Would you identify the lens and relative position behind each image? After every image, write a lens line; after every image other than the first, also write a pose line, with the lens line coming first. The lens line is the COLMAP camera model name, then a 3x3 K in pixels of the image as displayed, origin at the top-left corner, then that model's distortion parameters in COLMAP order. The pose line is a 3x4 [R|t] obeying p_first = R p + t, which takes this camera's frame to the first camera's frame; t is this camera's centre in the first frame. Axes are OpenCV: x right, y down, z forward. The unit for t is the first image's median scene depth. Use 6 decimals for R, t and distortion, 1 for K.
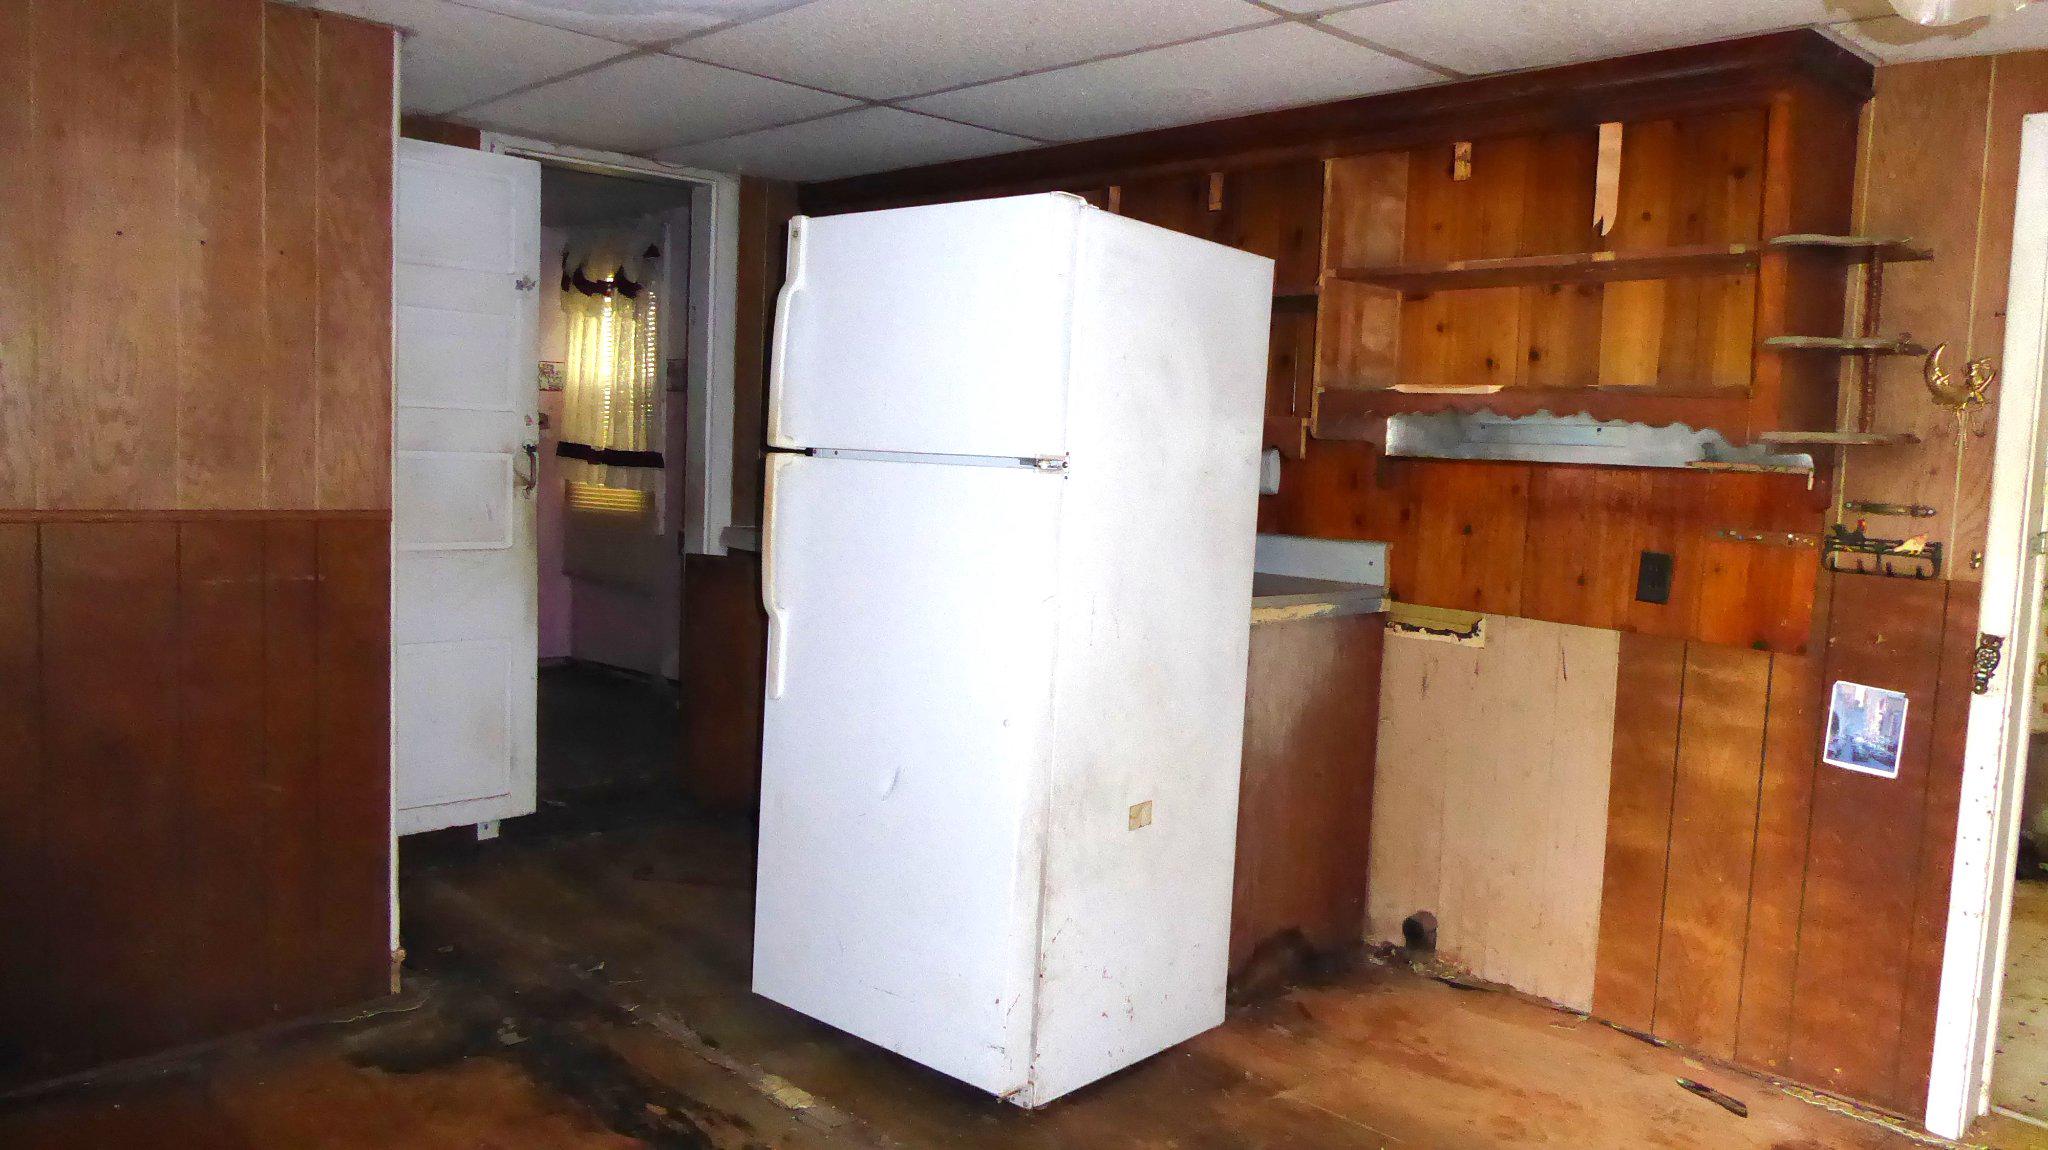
lens RADIAL K [[1474.9, 0, 1038.1], [0, 1474.9, 570.2], [0, 0, 1]] dist [-0.006073, 0.005713]
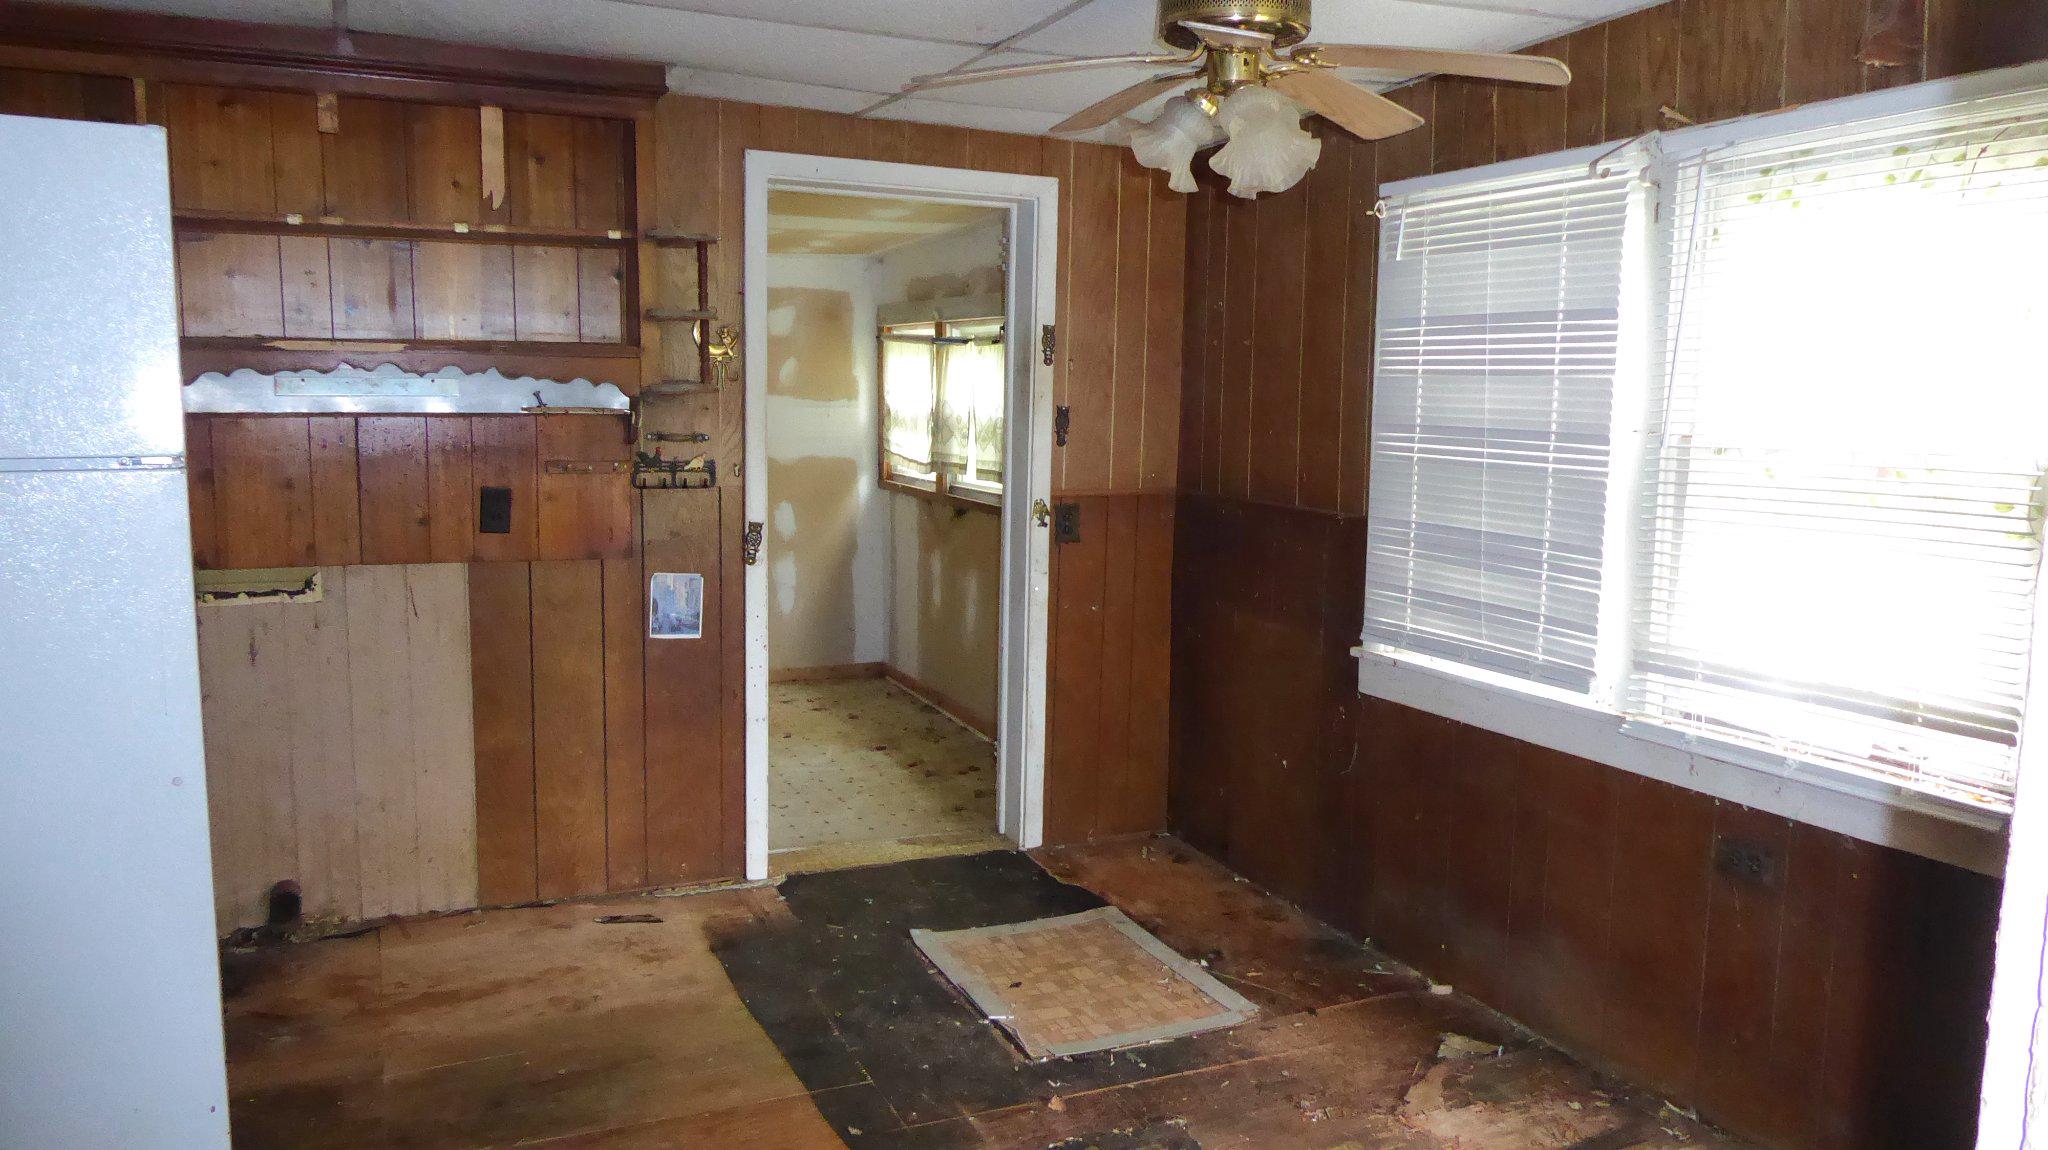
lens RADIAL K [[1474.9, 0, 1039.0], [0, 1474.9, 575.2], [0, 0, 1]] dist [-0.006073, 0.005713]
pose [[0.344643, -0.161027, 0.924820, -0.528023], [0.083788, 0.986522, 0.140546, -0.075380], [-0.934987, 0.029051, 0.353490, 0.229172]]
